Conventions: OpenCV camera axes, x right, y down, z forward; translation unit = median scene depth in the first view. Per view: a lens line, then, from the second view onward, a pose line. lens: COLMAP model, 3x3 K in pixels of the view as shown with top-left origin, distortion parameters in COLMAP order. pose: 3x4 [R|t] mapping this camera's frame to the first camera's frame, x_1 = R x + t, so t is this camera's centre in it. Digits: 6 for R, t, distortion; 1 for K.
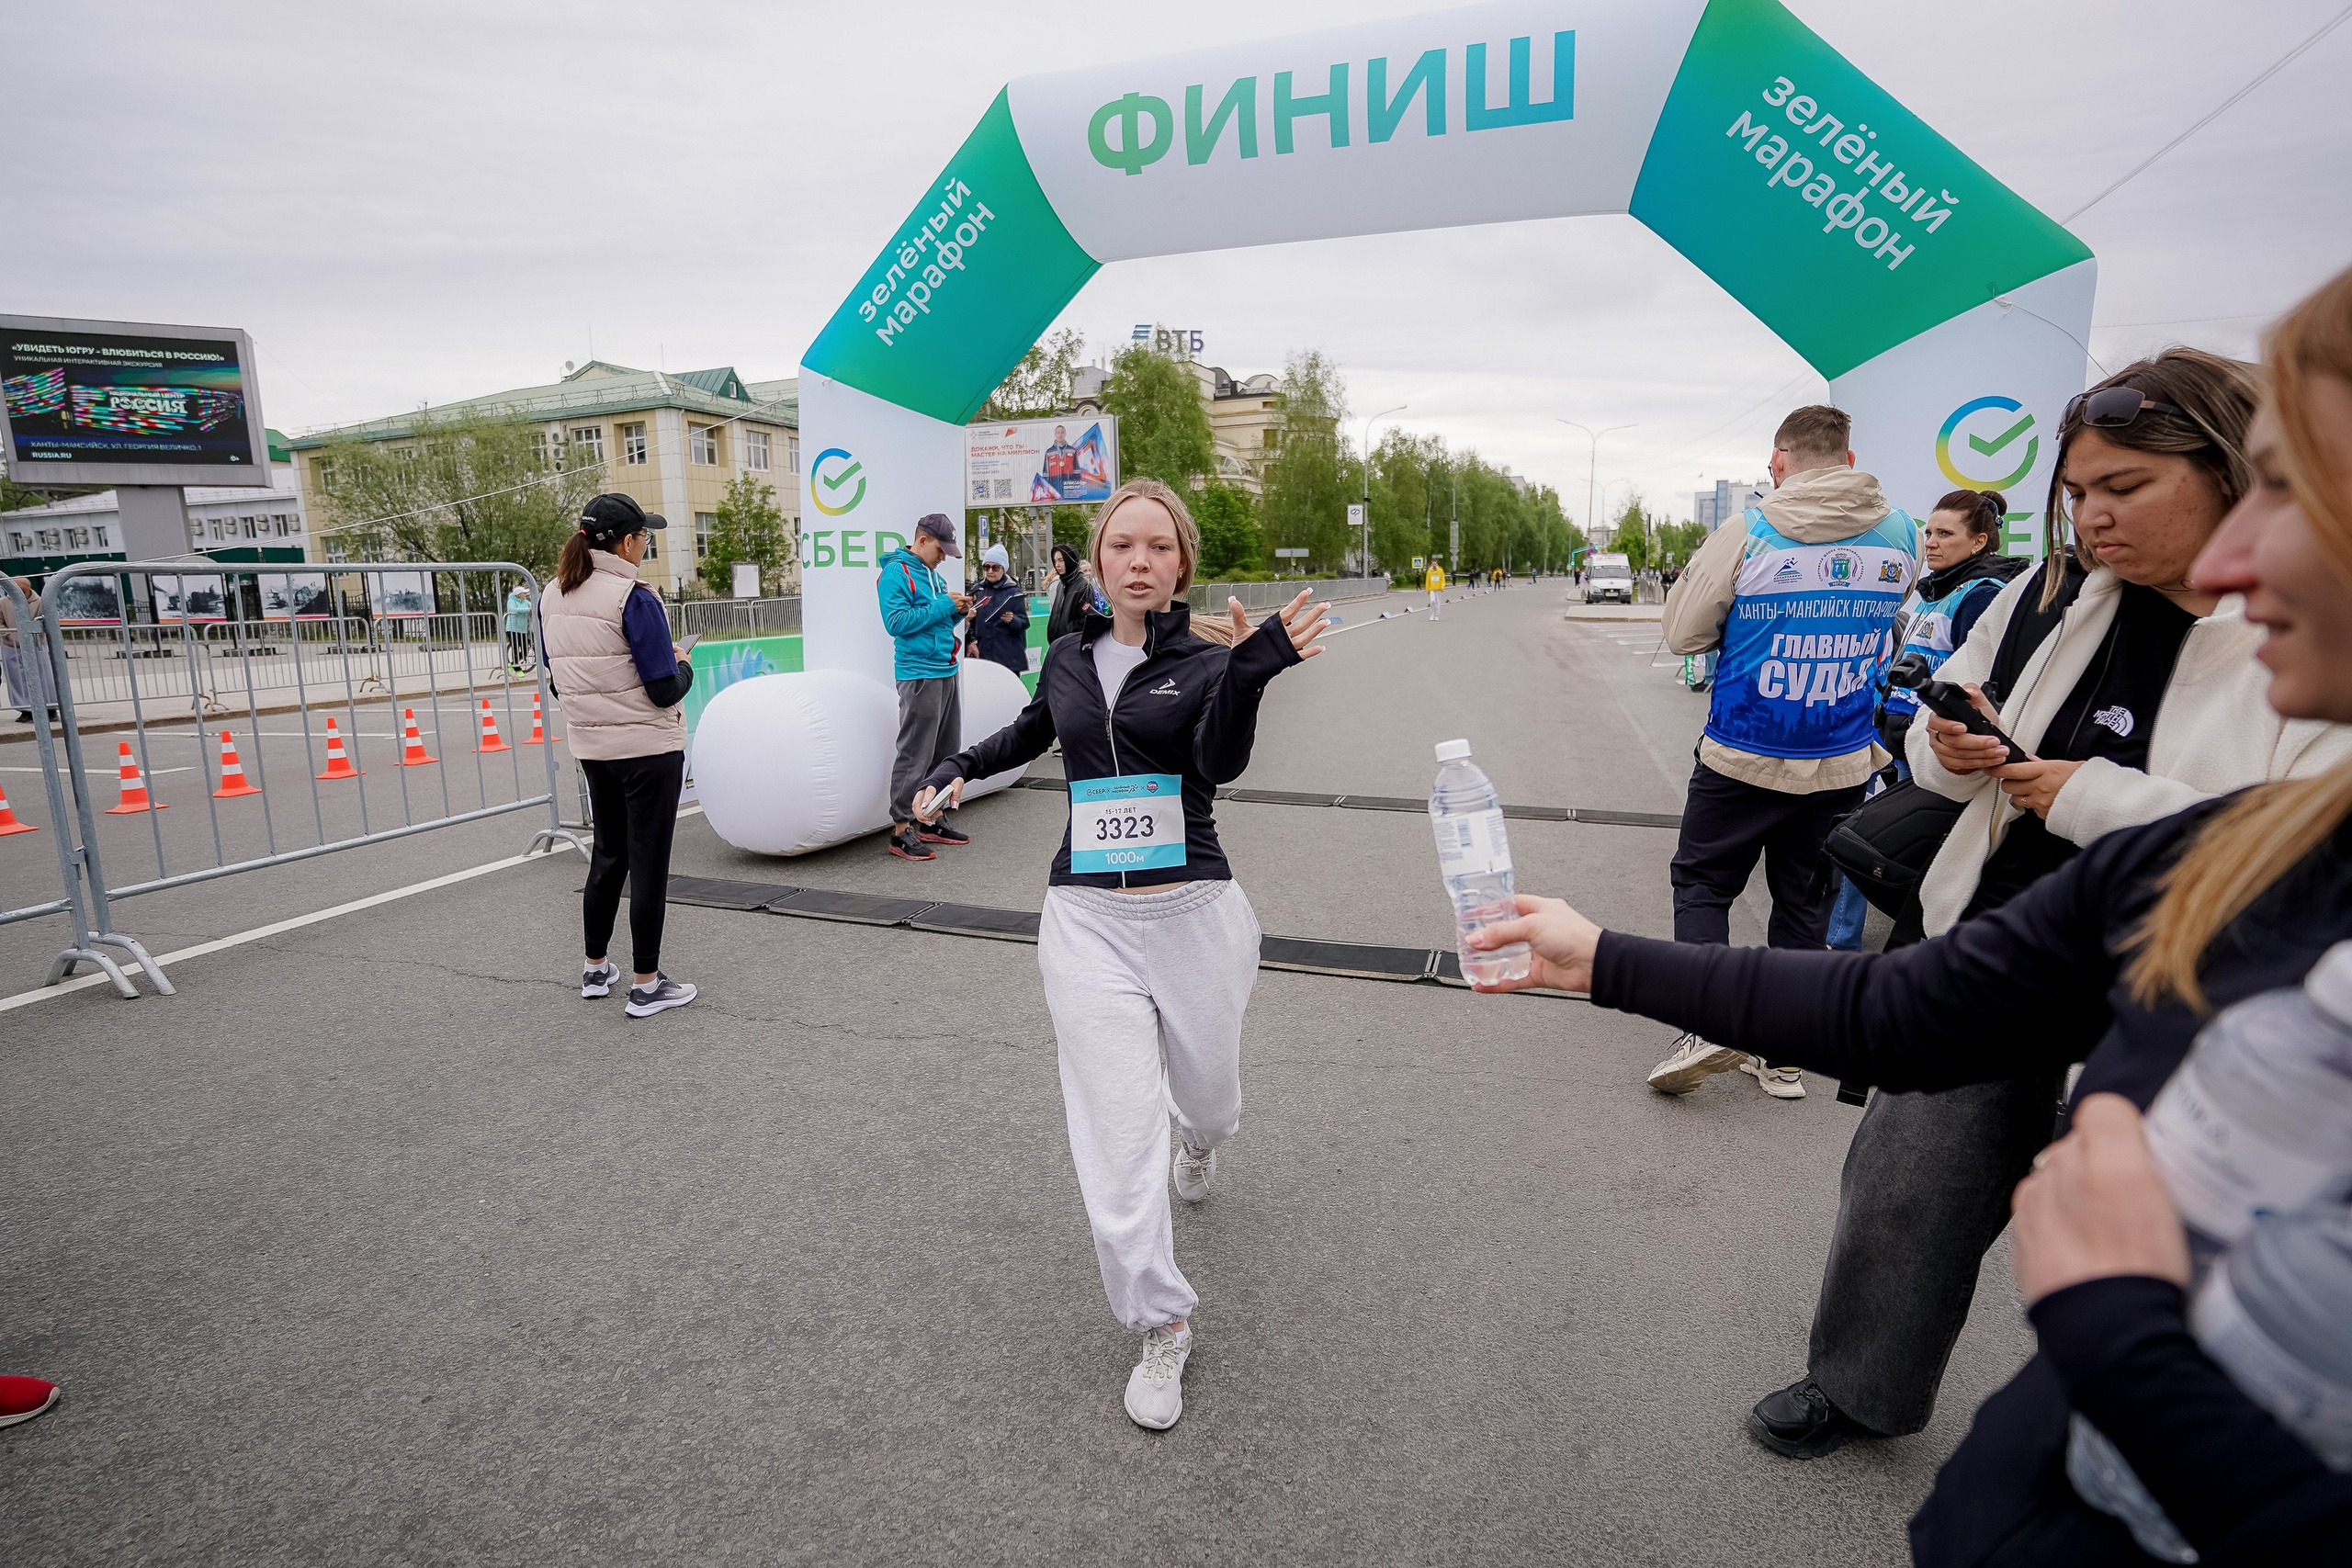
lens RADIAL K [[1148.7, 0, 1181.5], [0, 1148.7, 780.9], [0, 0, 1]] dist [-0.078802, 0.031461]
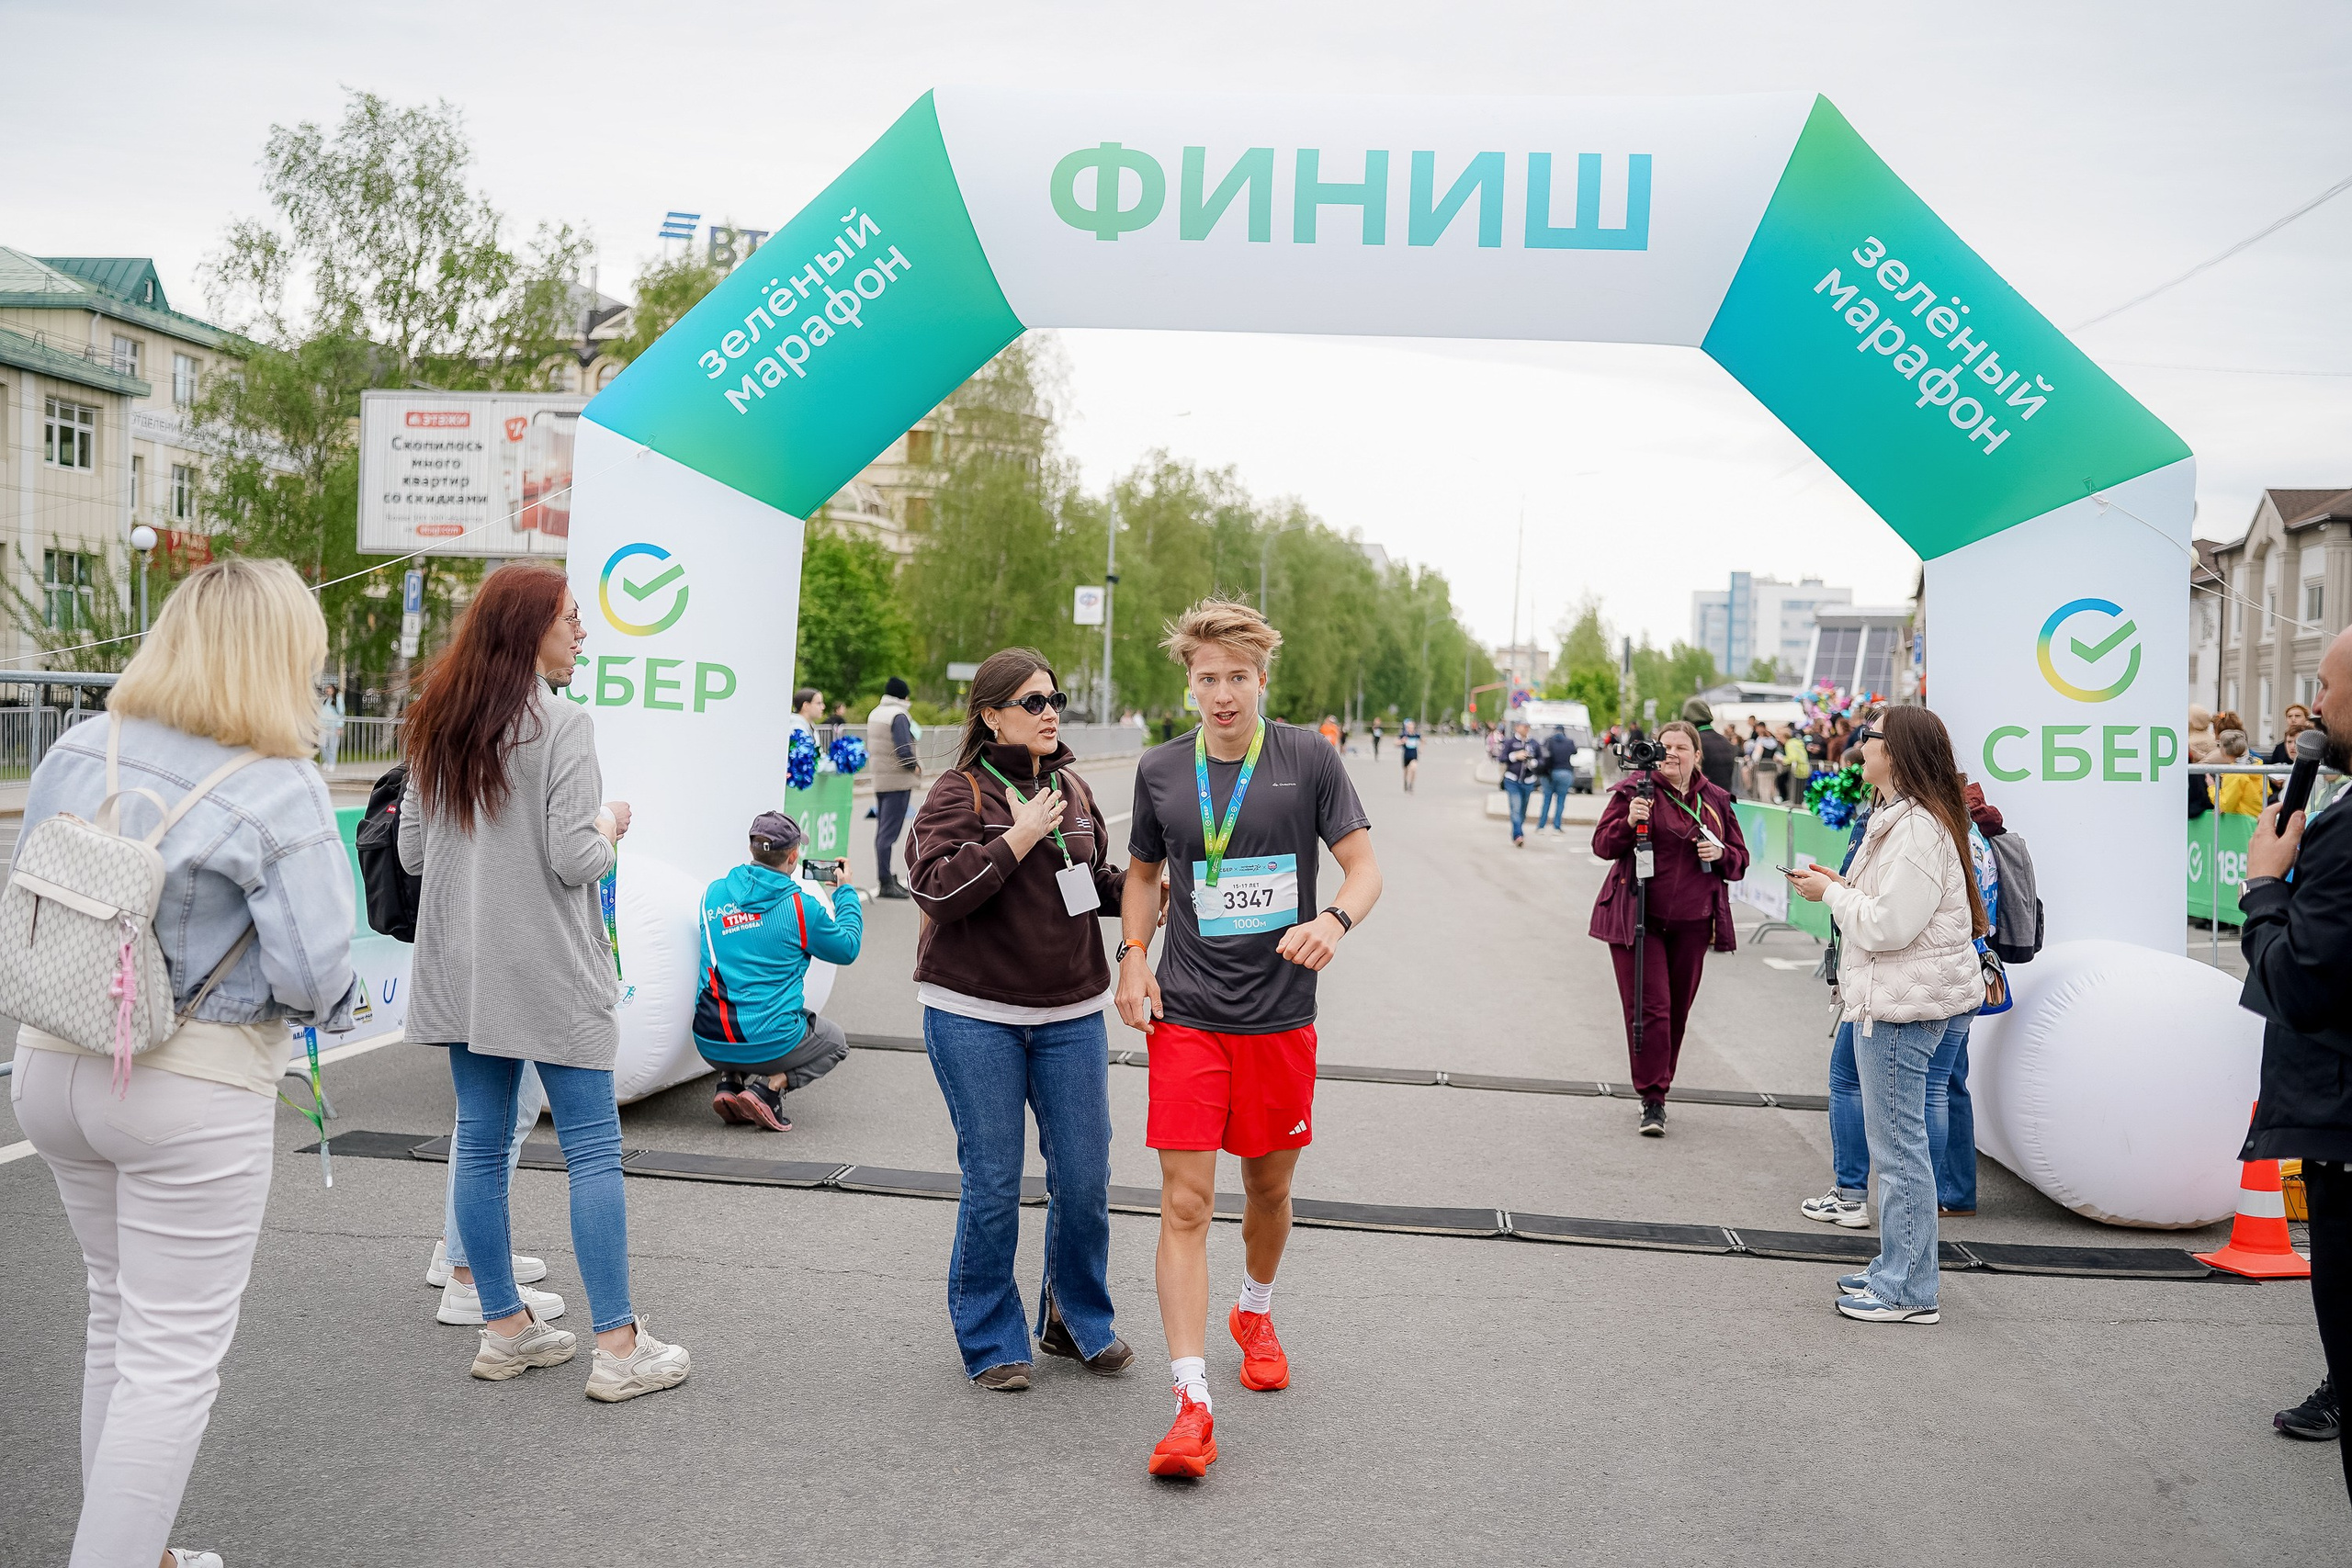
lens RADIAL K [[2368.3, 0, 1193.6], [0, 2368.3, 781.2], [0, 0, 1]] dist [-0.020231, 0.000000]
pose [[0.975626, 0.045765, 0.214616, -0.281133], [-0.013961, 0.988975, -0.147424, 0.068993], [-0.218997, 0.140834, 0.965508, -0.488993]]
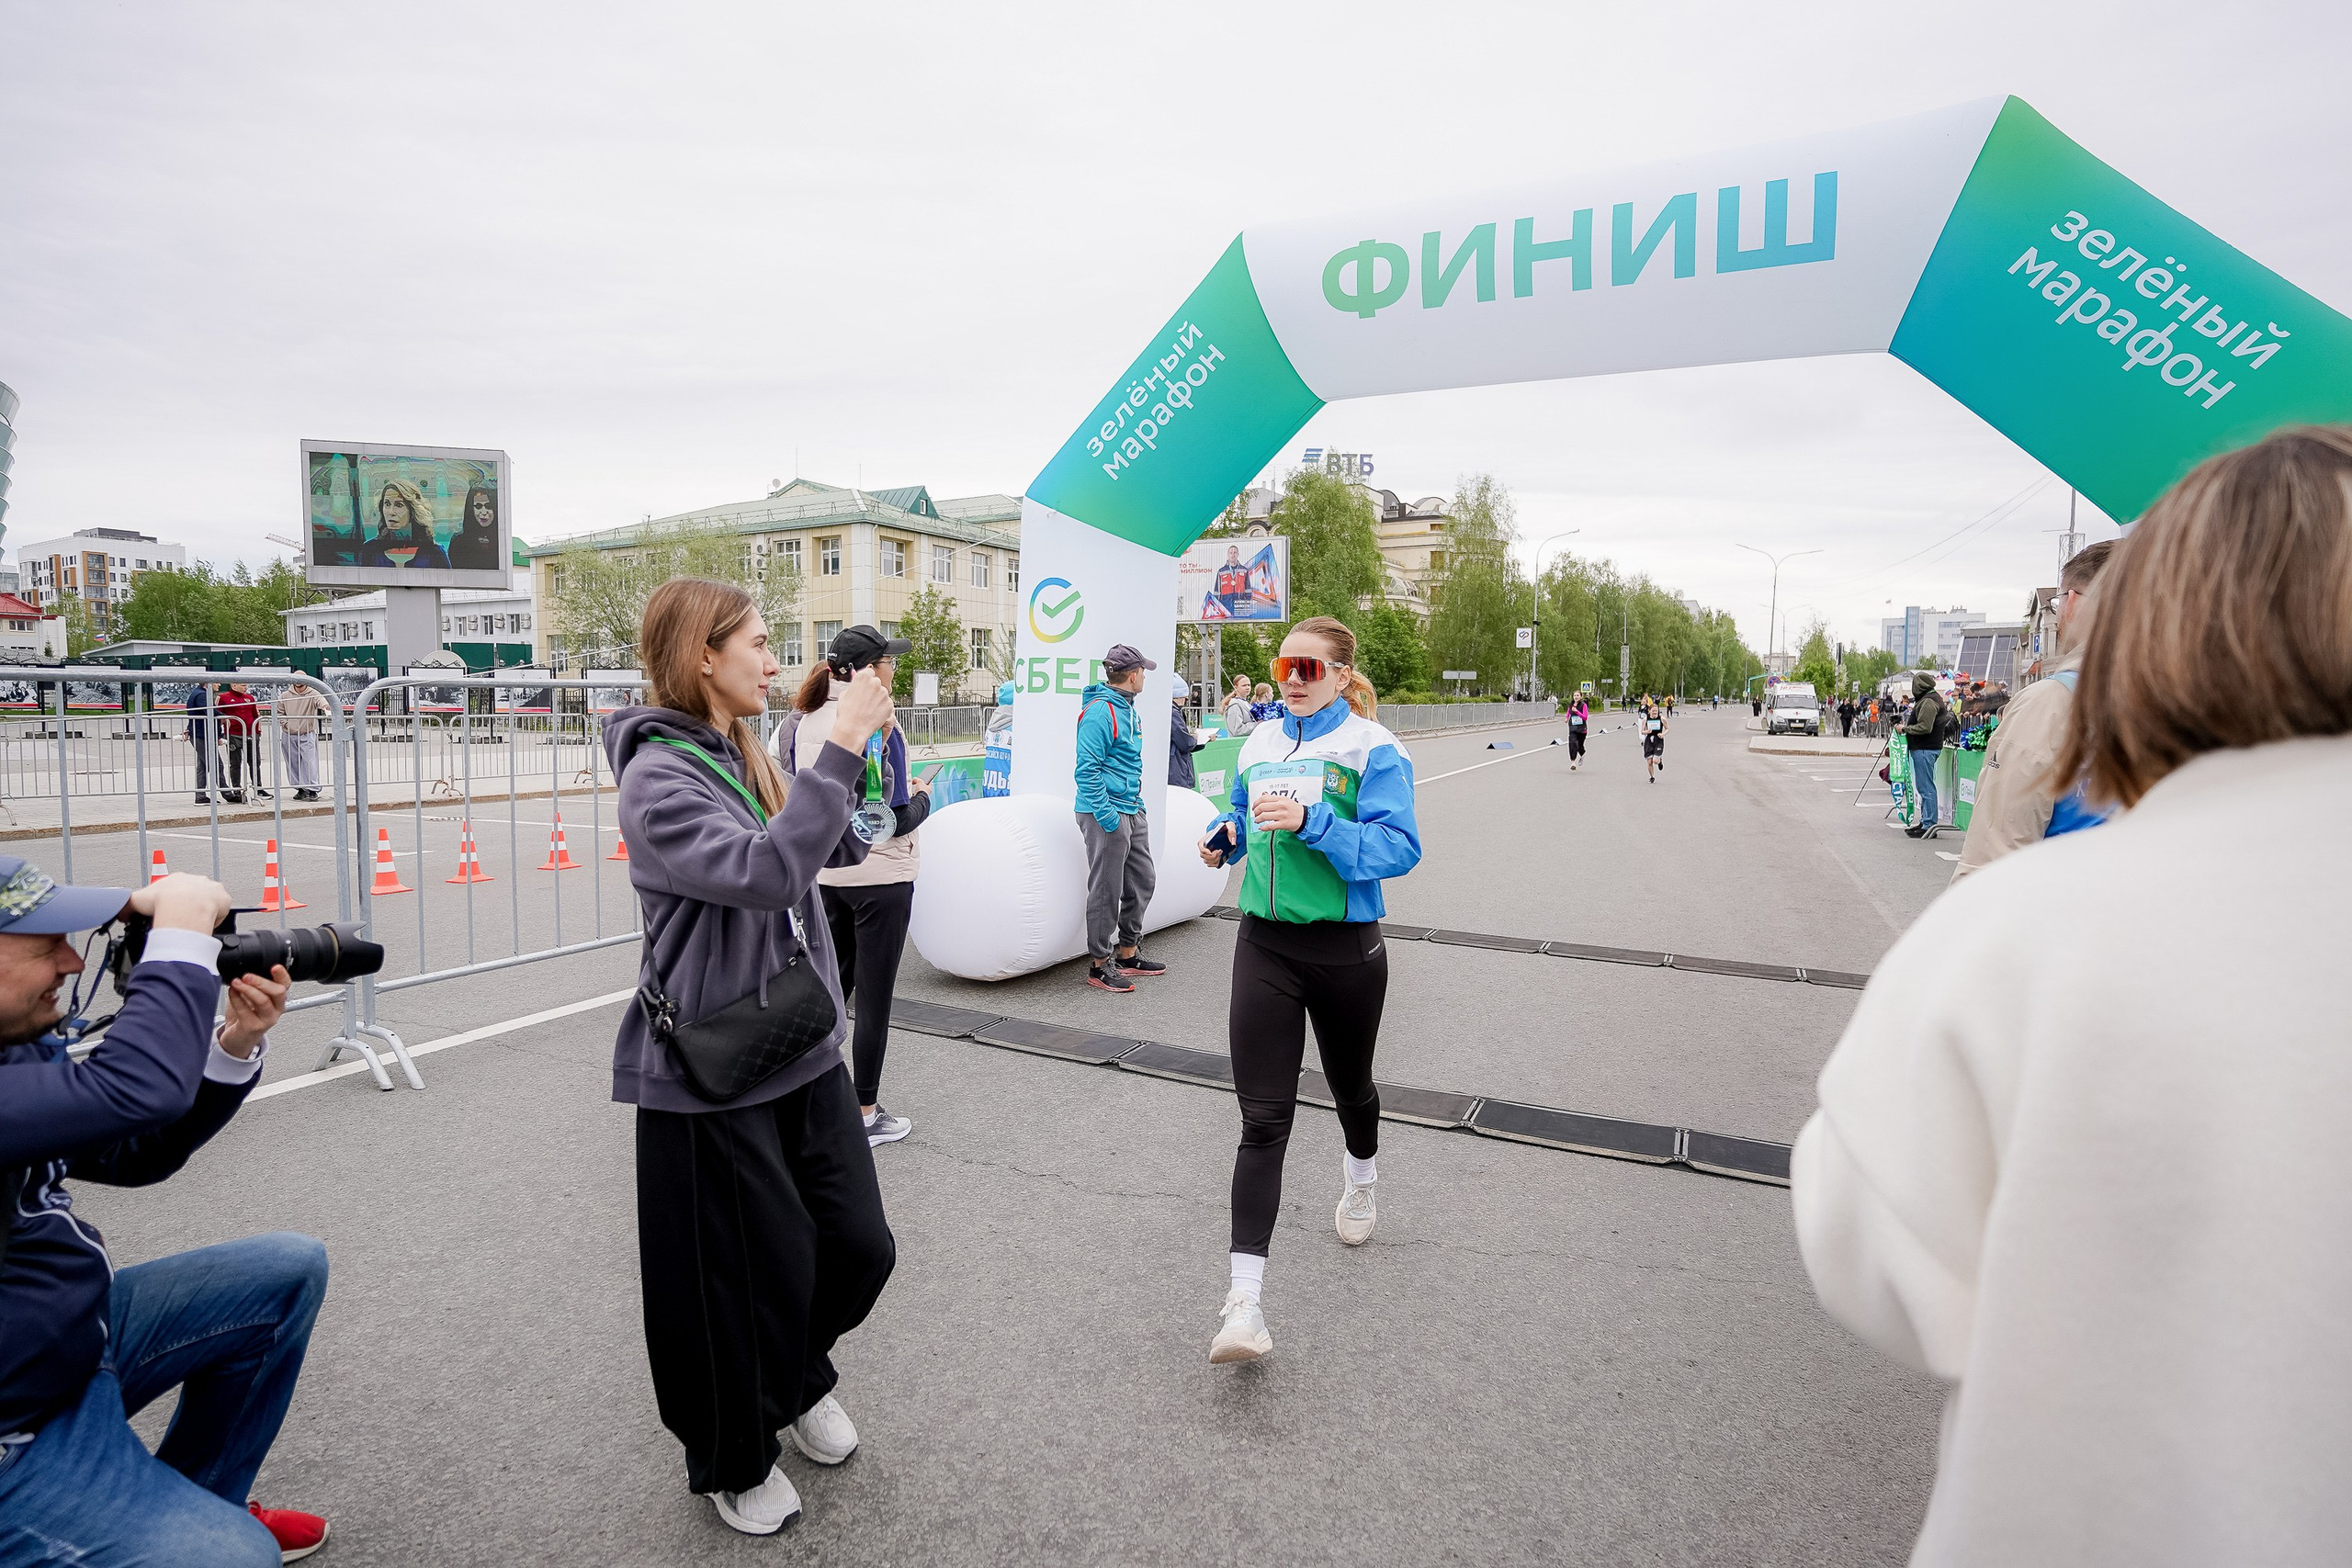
lens RADIAL K [[1148.7, 0, 1182.7], [0, 1148.7, 781.4], [0, 0, 1]] dist [-0.078802, 0.031461]
pose [[0.990619, 0.035227, -0.132032, -0.050053], [-0.047954, 0.994370, -0.094489, -0.019313], [0.127960, 0.099934, 0.986732, 0.017284]]
